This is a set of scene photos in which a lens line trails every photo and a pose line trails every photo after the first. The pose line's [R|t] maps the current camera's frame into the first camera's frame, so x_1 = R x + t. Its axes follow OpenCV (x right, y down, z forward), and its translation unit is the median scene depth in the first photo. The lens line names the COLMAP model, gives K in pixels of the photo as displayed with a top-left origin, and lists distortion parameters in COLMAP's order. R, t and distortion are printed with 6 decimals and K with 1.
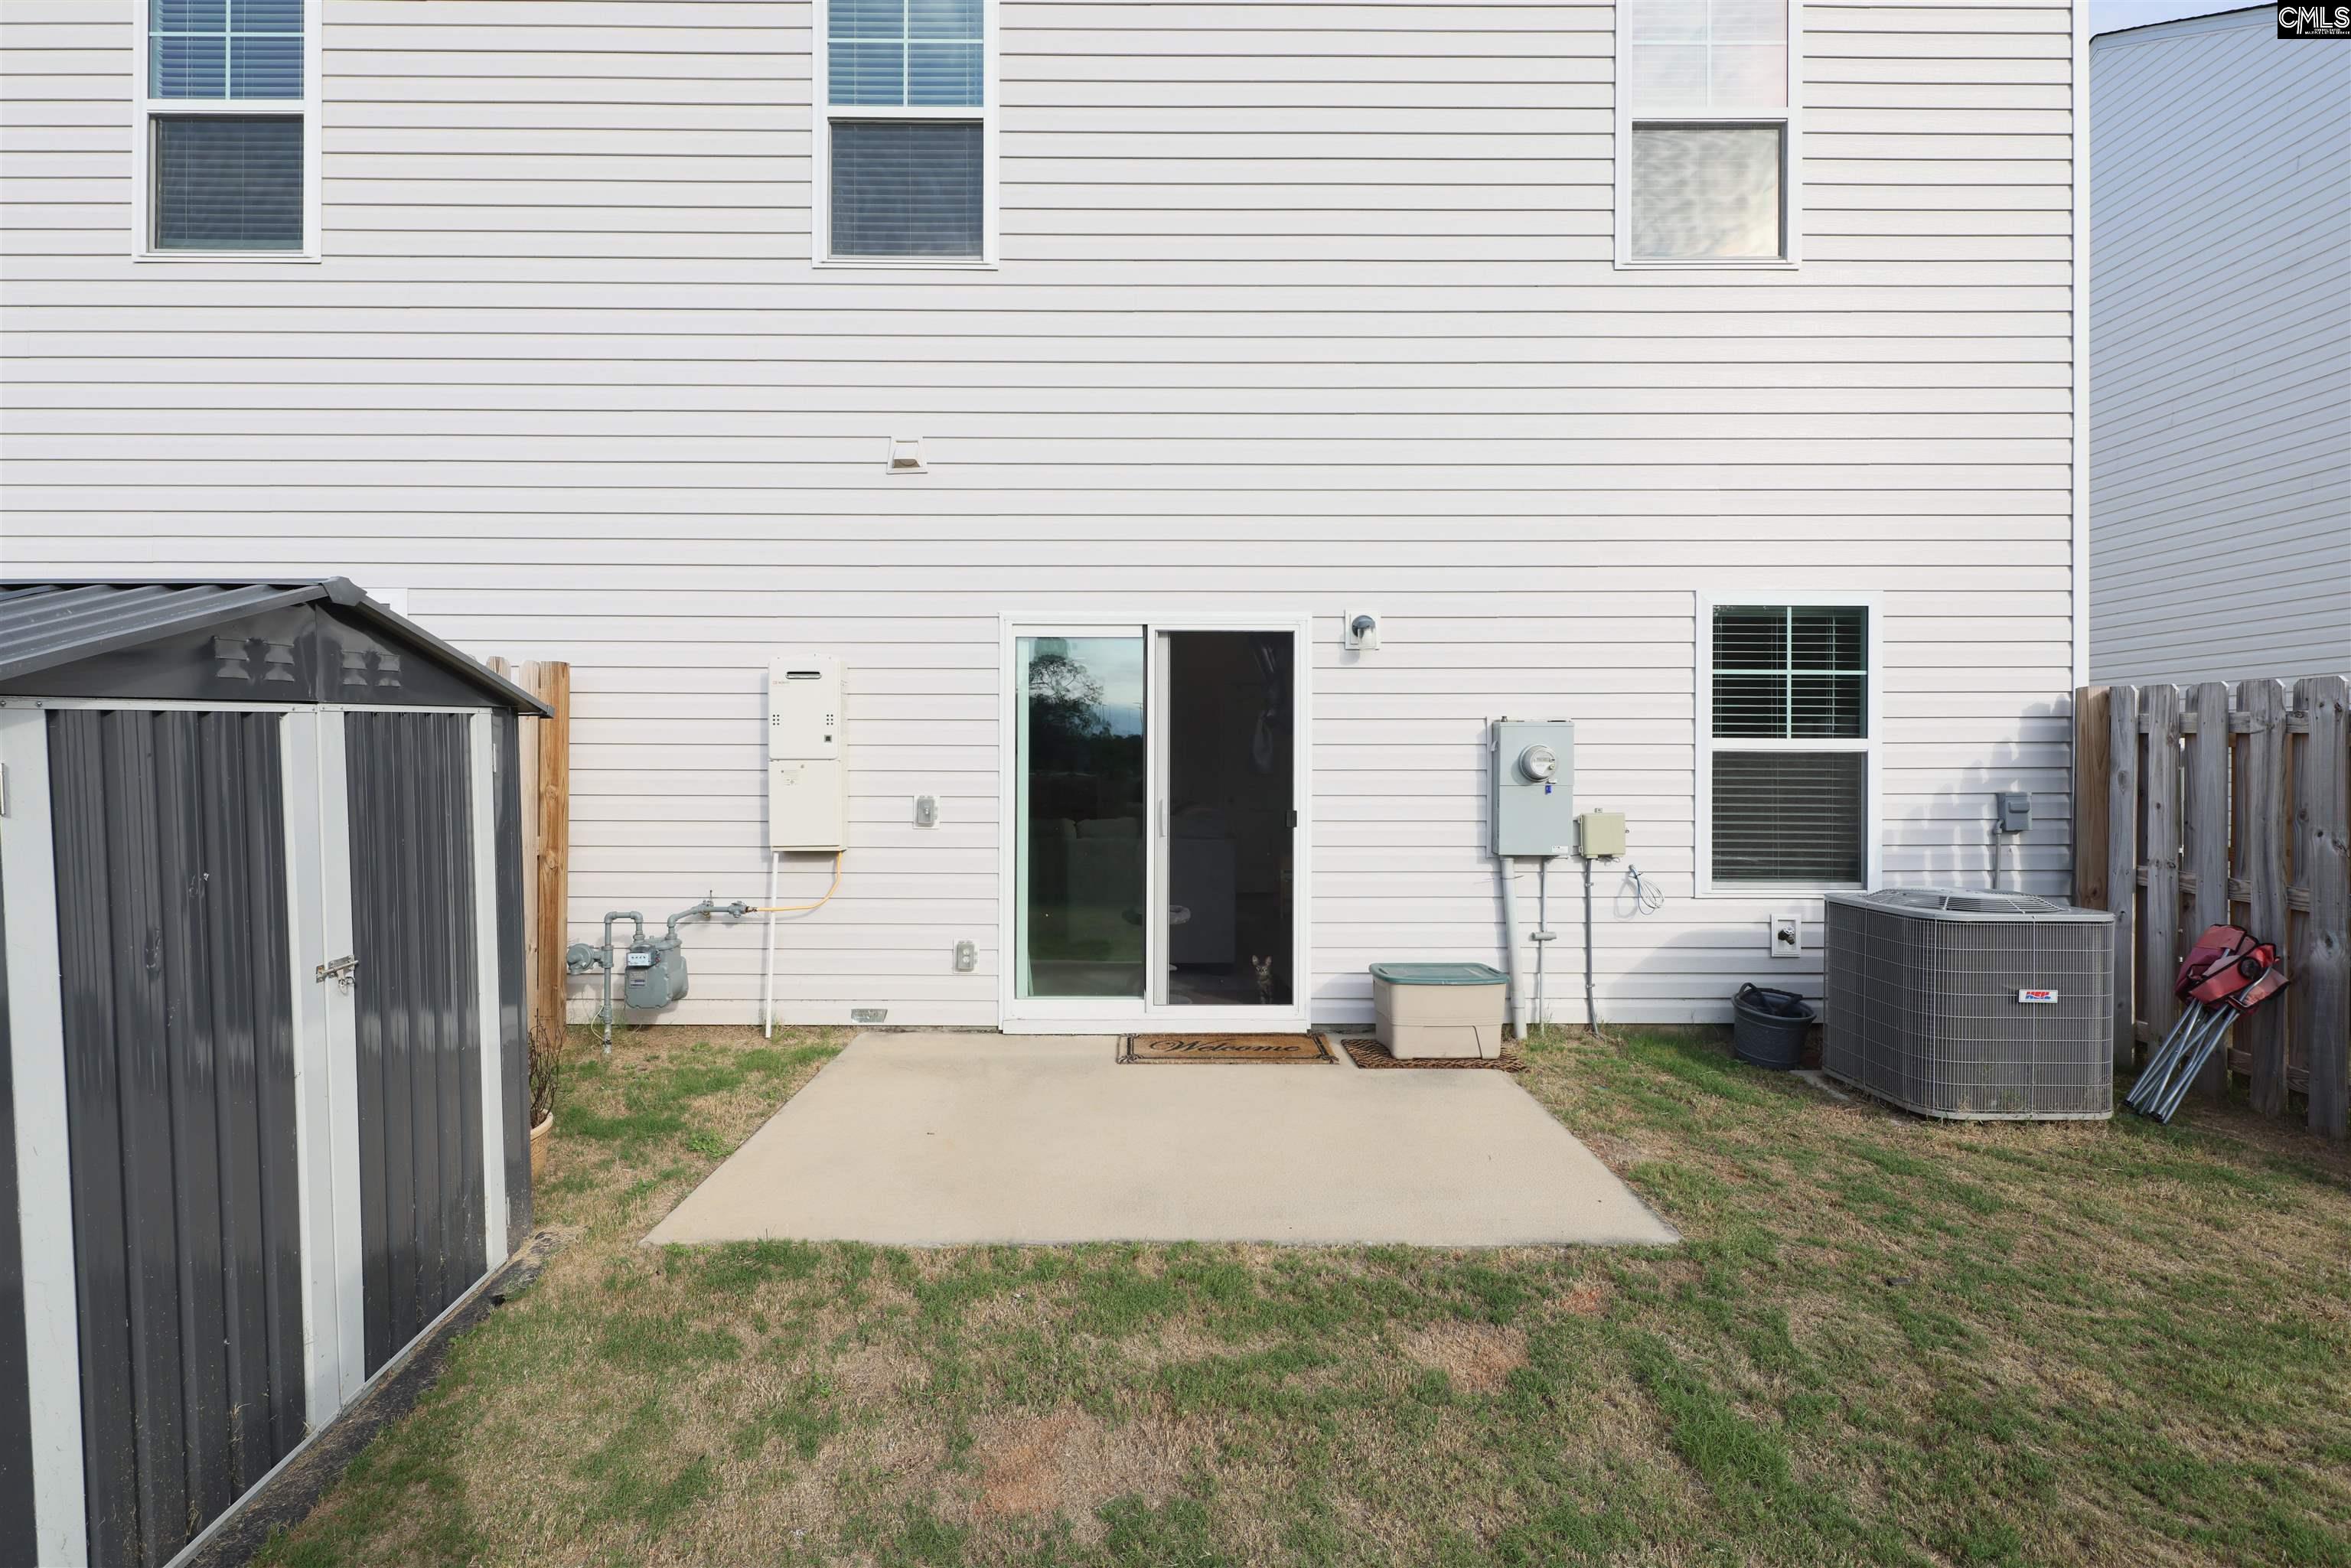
lens RADIAL K [[1138.9, 0, 1158.9], [0, 1138.9, 779.1], [0, 0, 1]] dist [0.002136, -0.001034]
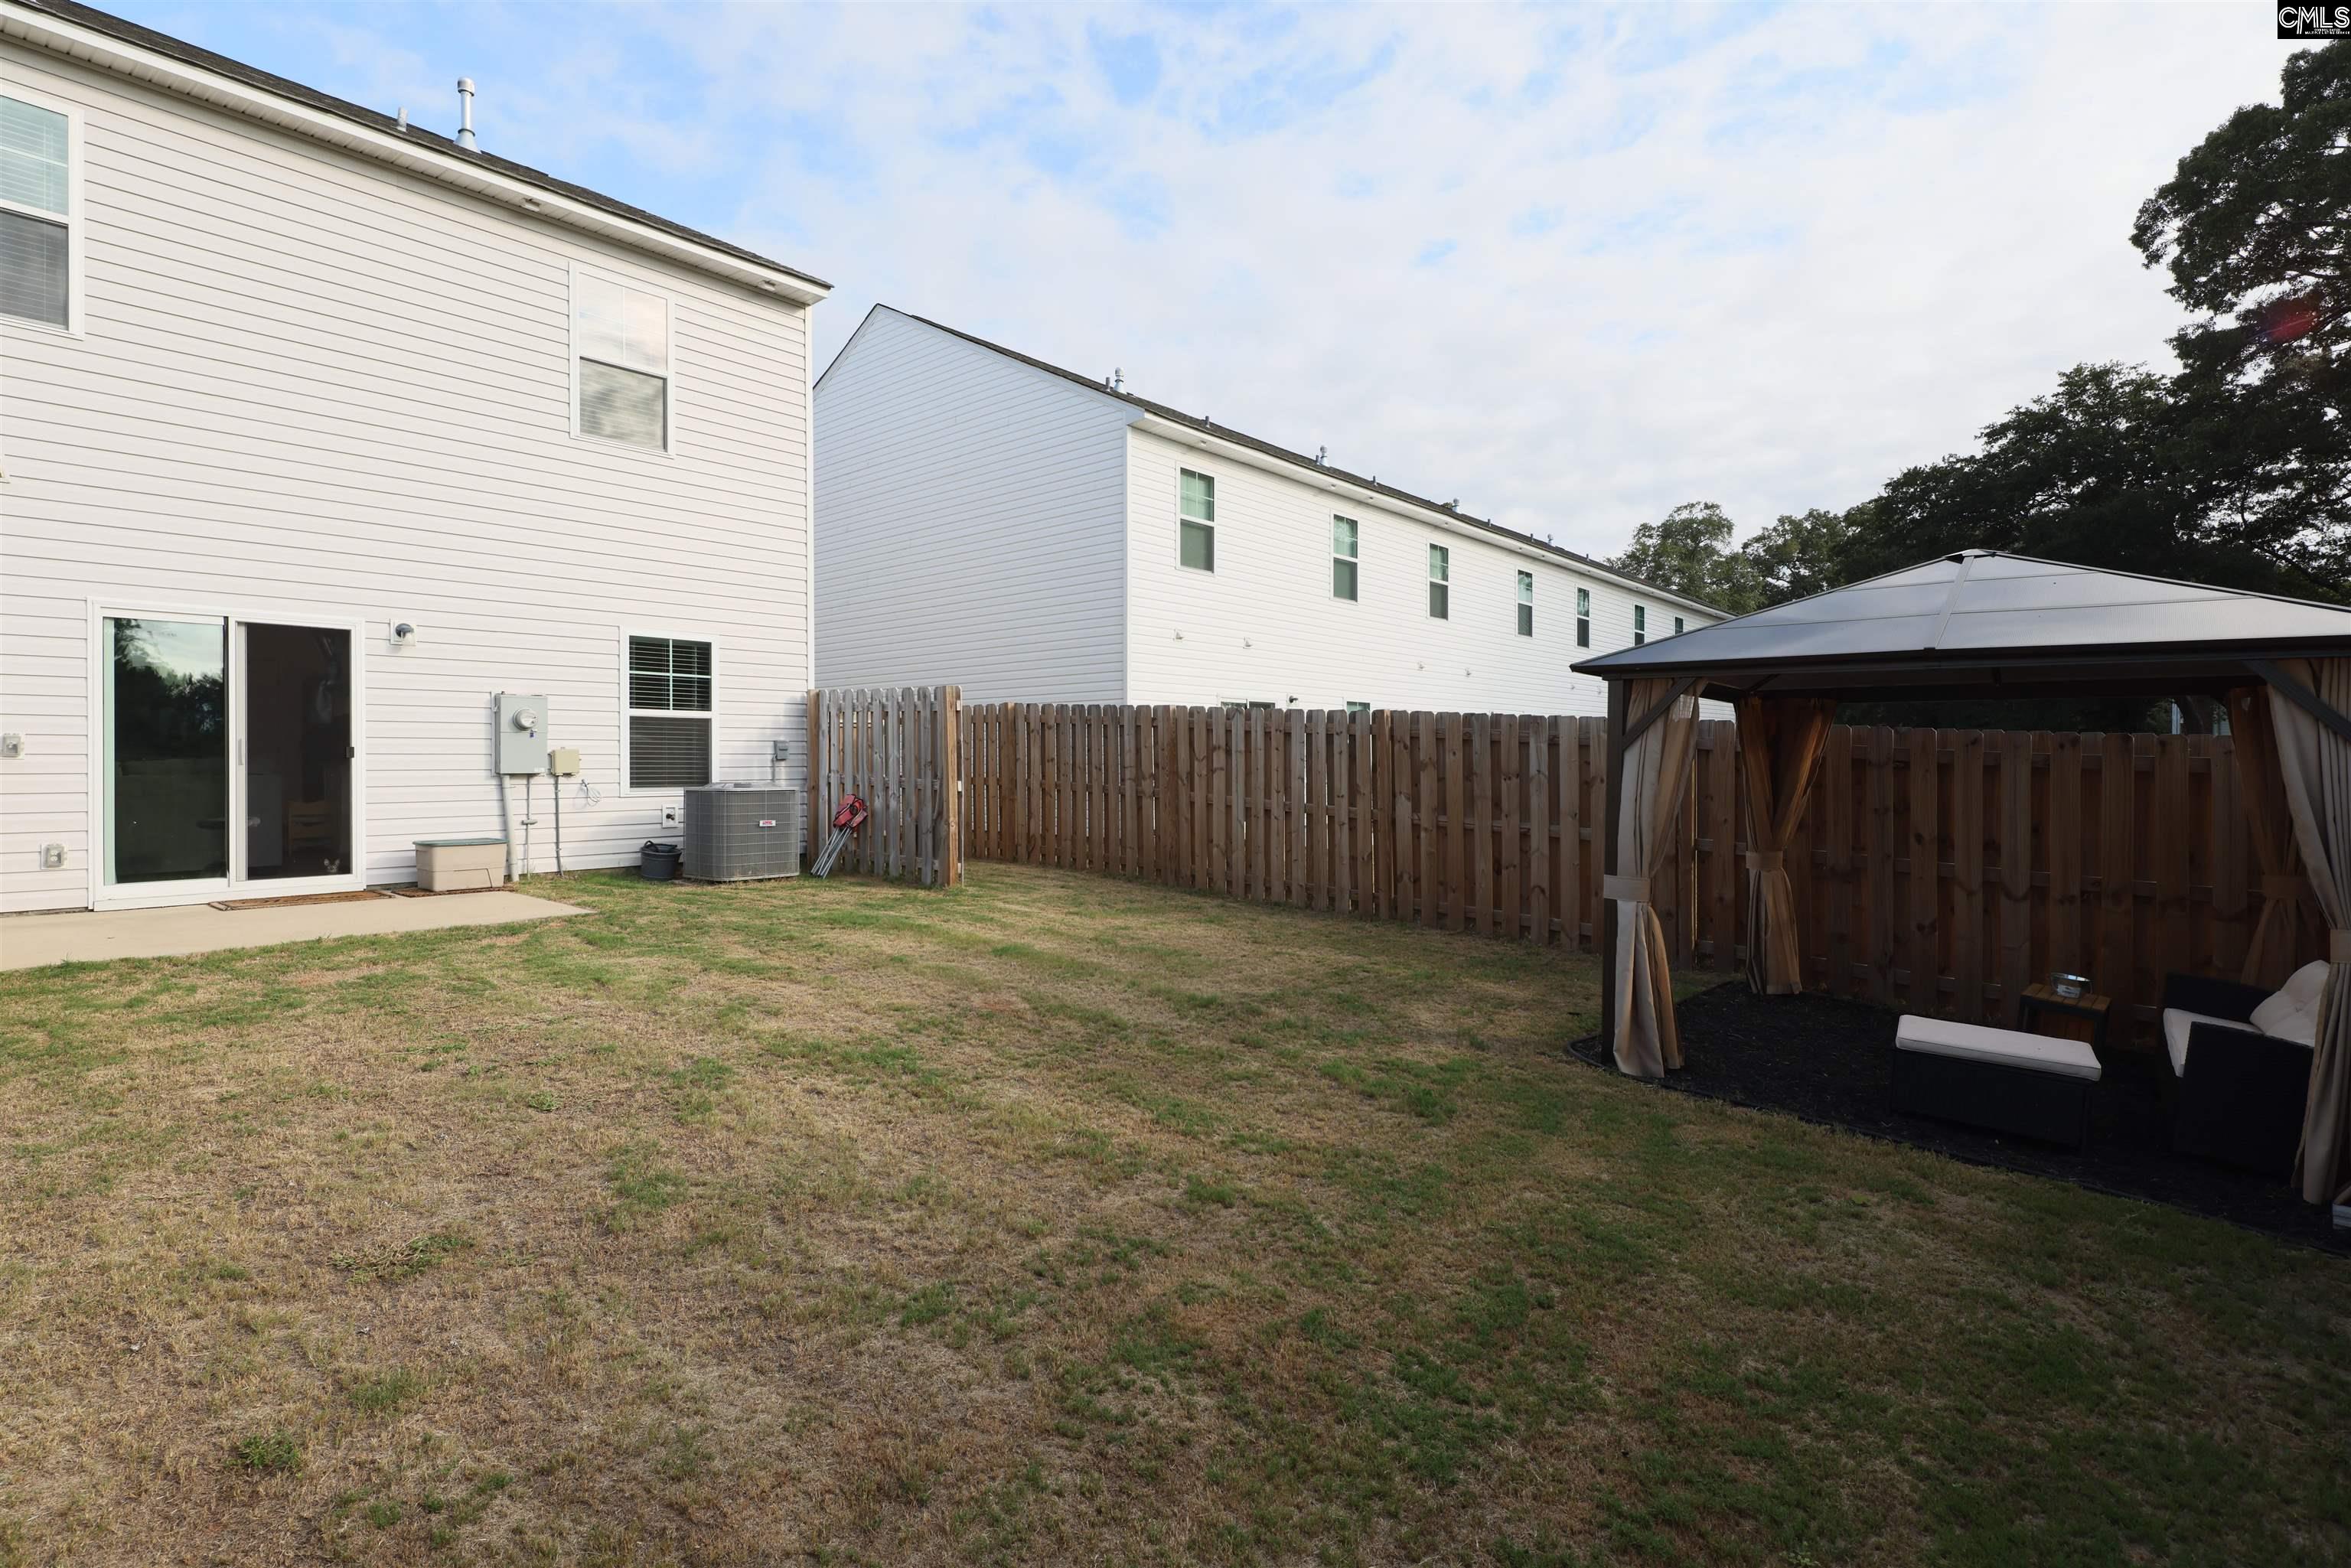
lens RADIAL K [[1138.9, 0, 1159.6], [0, 1138.9, 762.3], [0, 0, 1]] dist [0.002136, -0.001034]
pose [[0.667523, -0.001995, 0.744586, -0.299283], [0.014633, 0.999838, -0.010441, 0.080524], [-0.744445, 0.017865, 0.667444, -0.832737]]
